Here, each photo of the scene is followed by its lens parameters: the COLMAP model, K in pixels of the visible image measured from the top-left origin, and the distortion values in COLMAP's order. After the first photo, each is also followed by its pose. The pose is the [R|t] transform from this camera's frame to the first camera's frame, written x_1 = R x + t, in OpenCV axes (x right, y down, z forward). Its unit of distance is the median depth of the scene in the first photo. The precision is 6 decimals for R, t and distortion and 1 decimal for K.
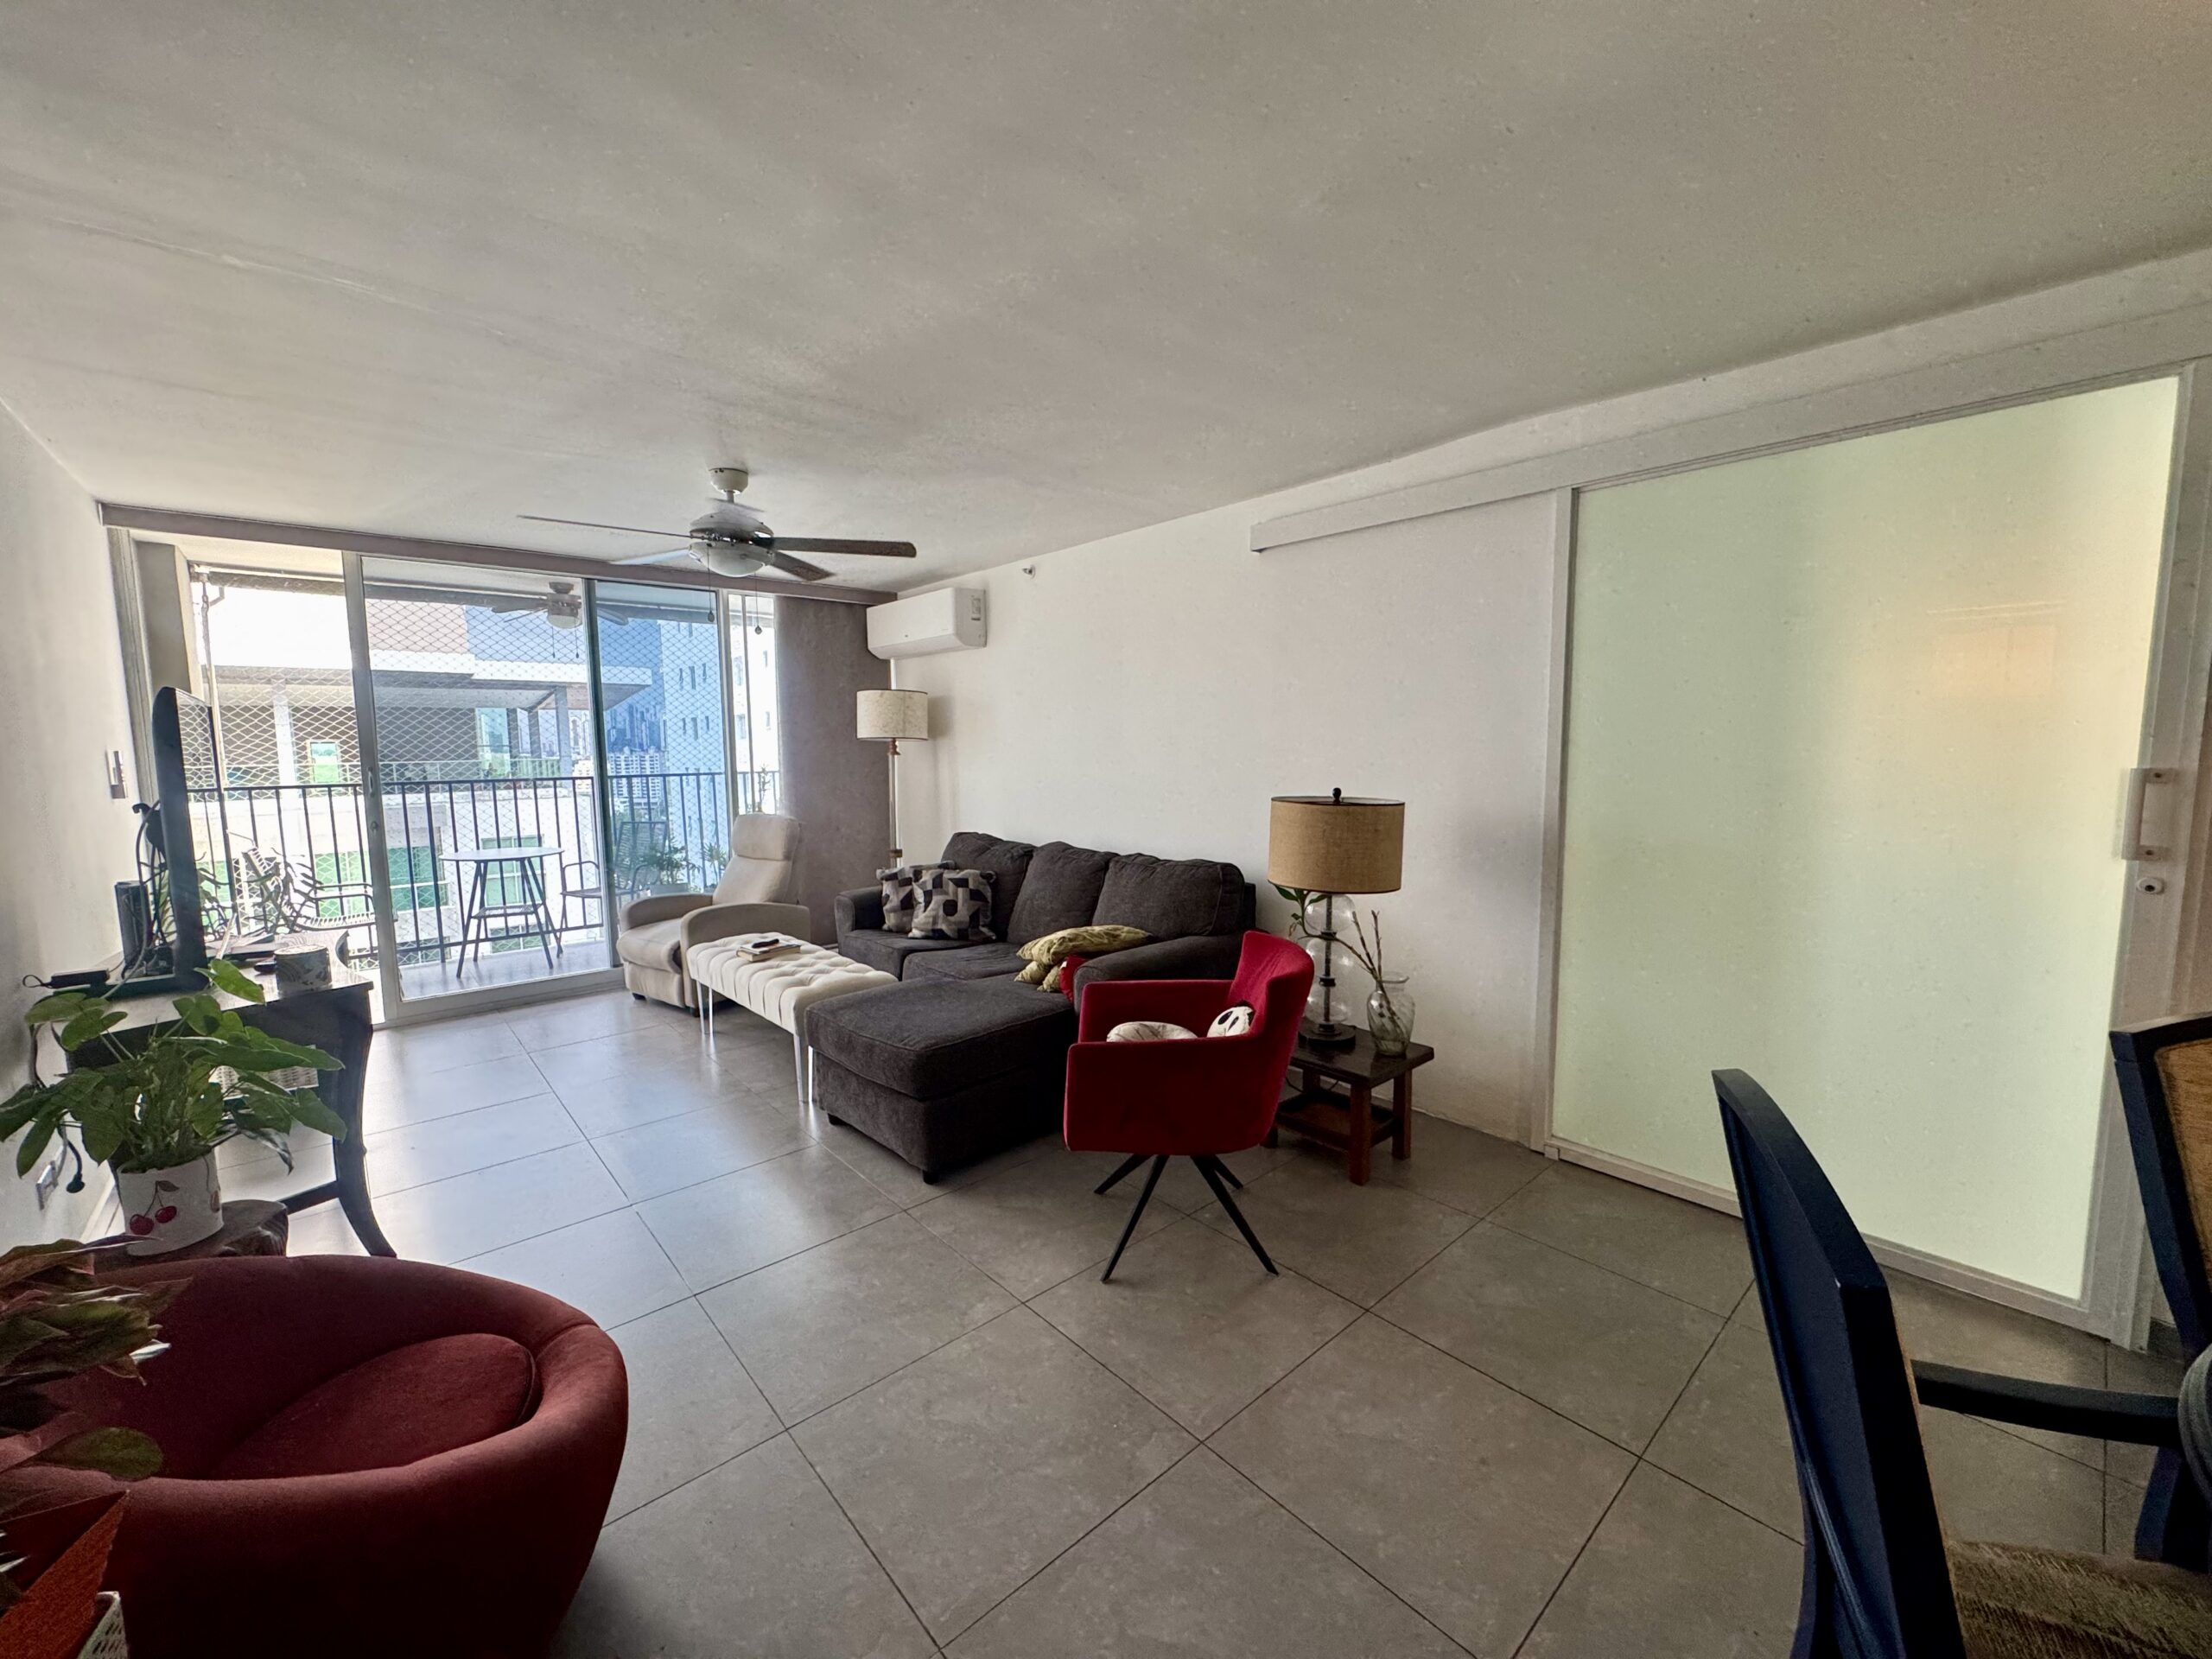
lens RADIAL K [[890.1, 0, 1101.7], [0, 890.1, 814.3], [0, 0, 1]] dist [-0.001461, -0.001161]
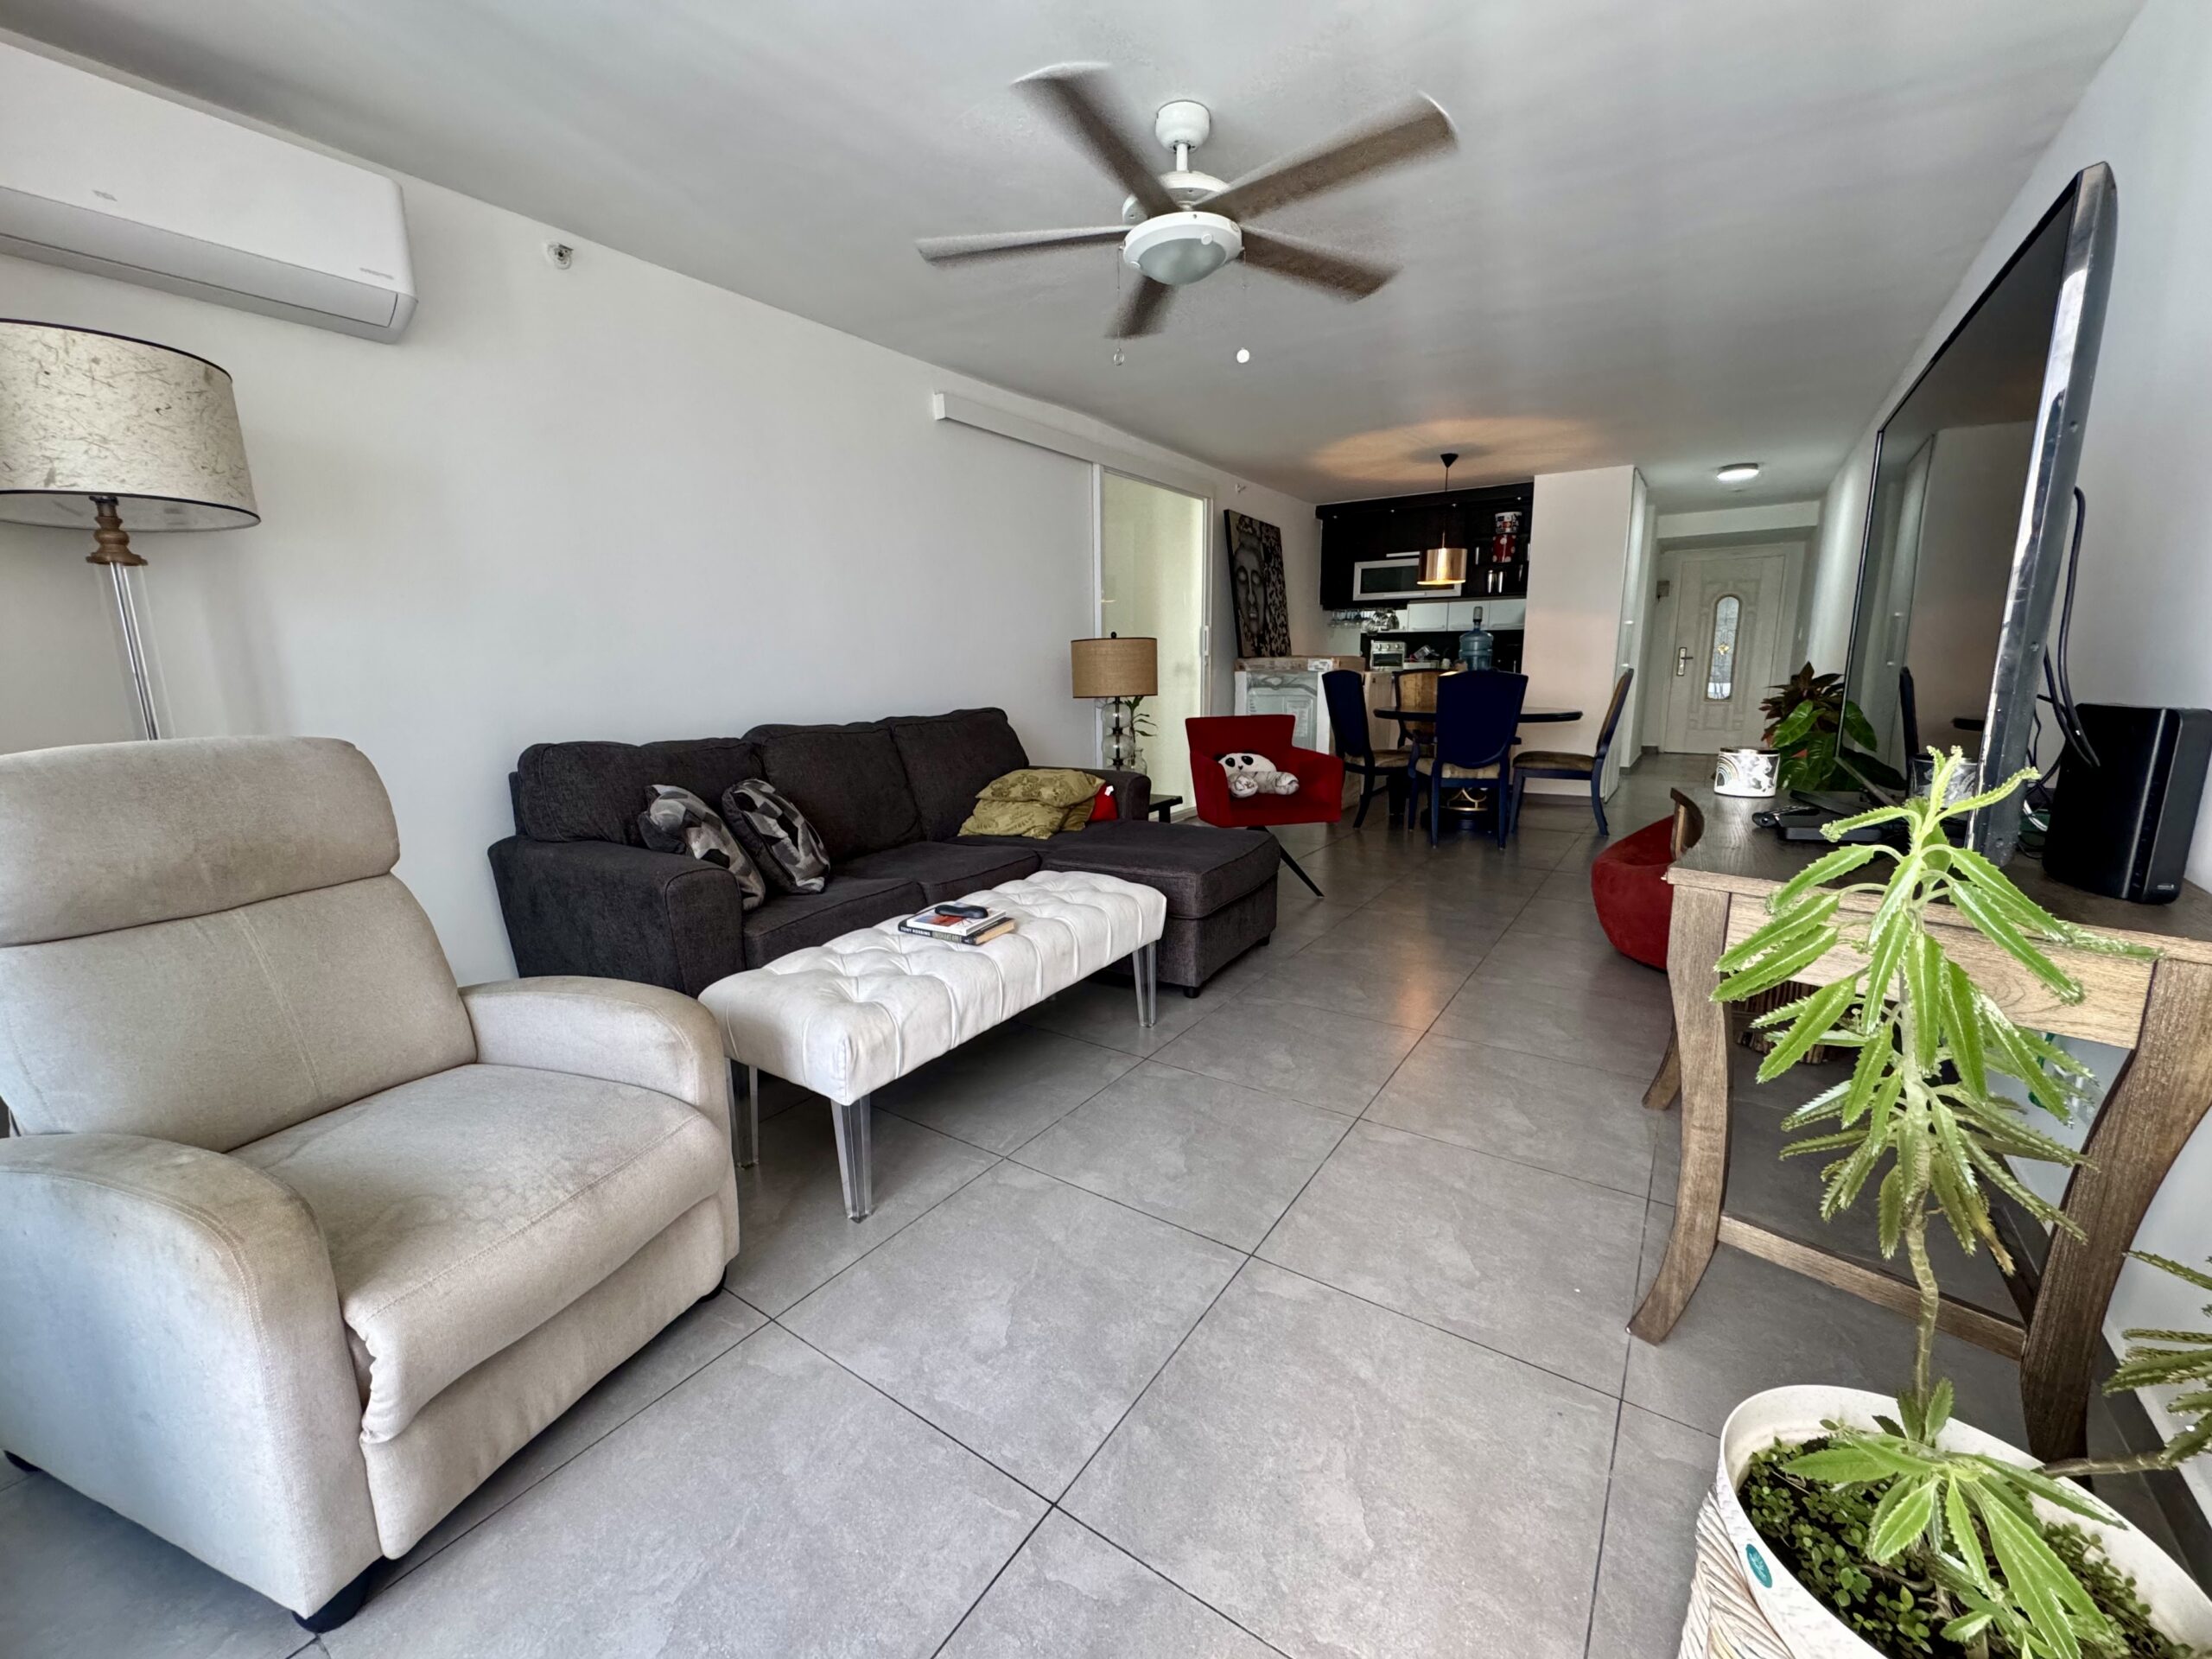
lens RADIAL K [[890.1, 0, 1101.8], [0, 890.1, 833.9], [0, 0, 1]] dist [-0.001461, -0.001161]
pose [[-0.233571, -0.170498, 0.957275, -0.770998], [0.102520, 0.974701, 0.198616, -0.001155], [-0.966920, 0.144530, -0.210183, 0.882717]]
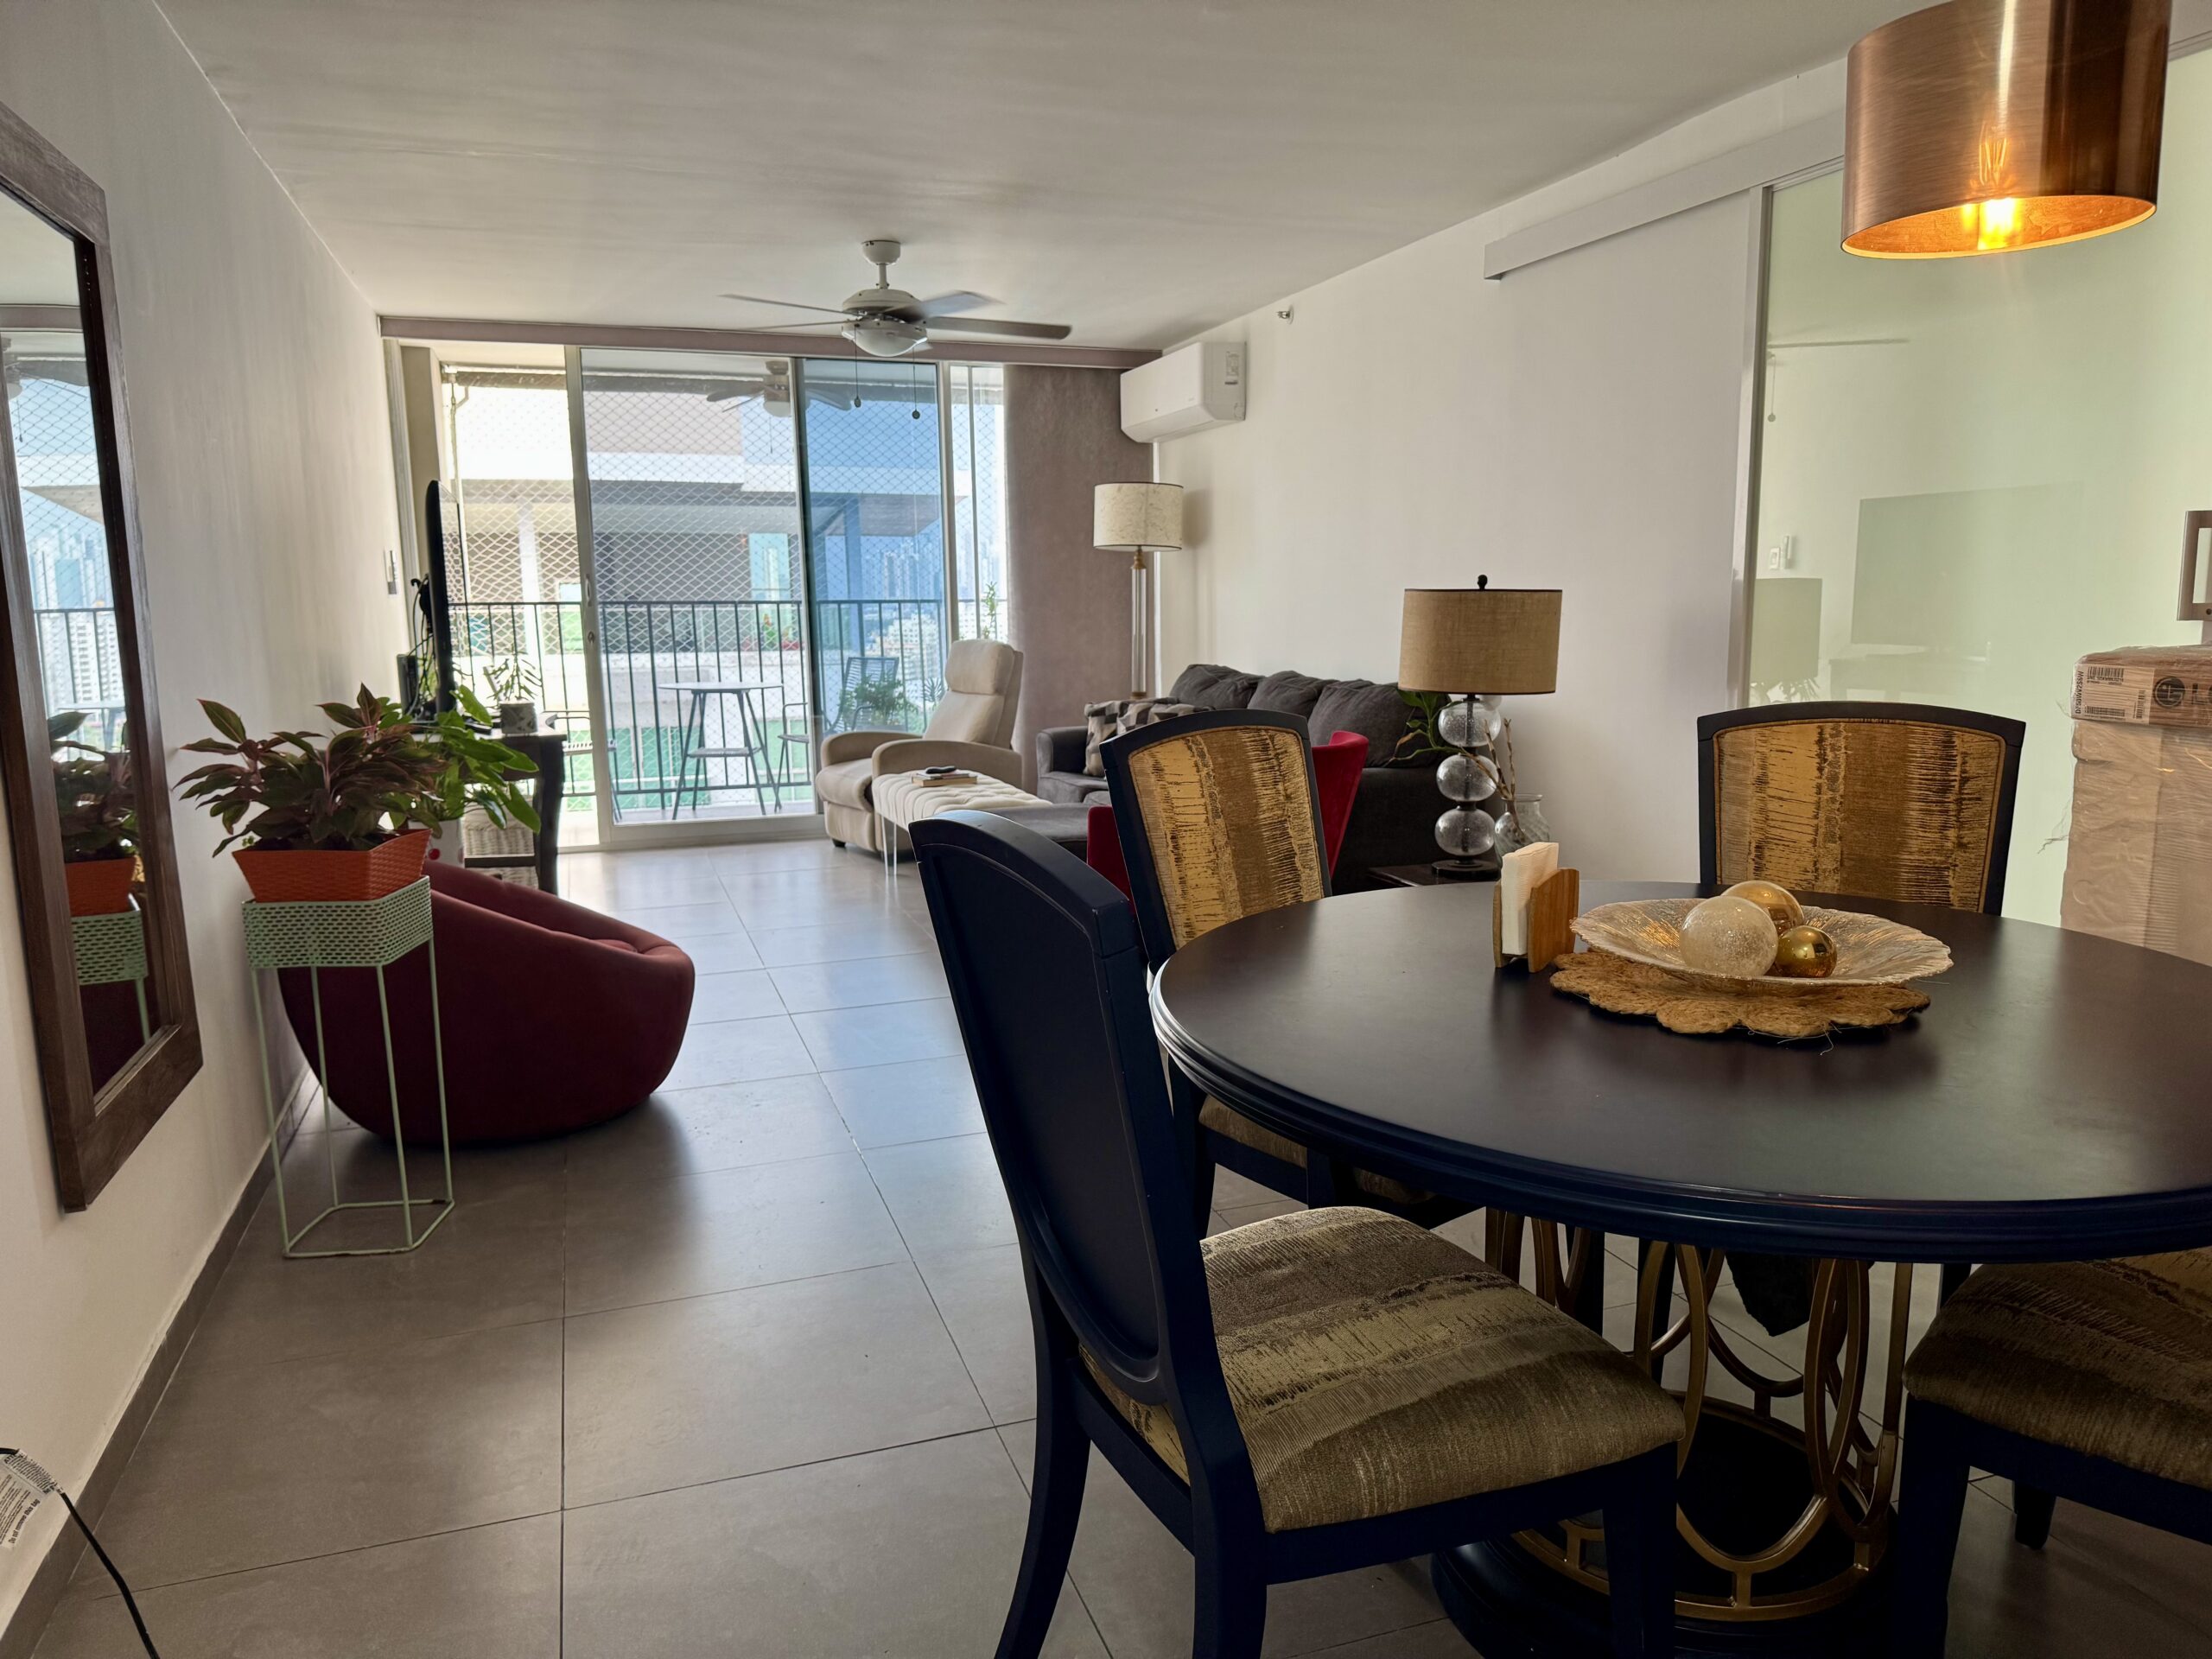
lens RADIAL K [[1577.7, 0, 1111.5], [0, 1577.7, 840.1], [0, 0, 1]] dist [0.034629, -0.015989]
pose [[0.921472, 0.062100, -0.383449, 0.340907], [-0.033826, 0.996217, 0.080050, 0.071889], [0.386970, -0.060793, 0.920086, -0.341666]]
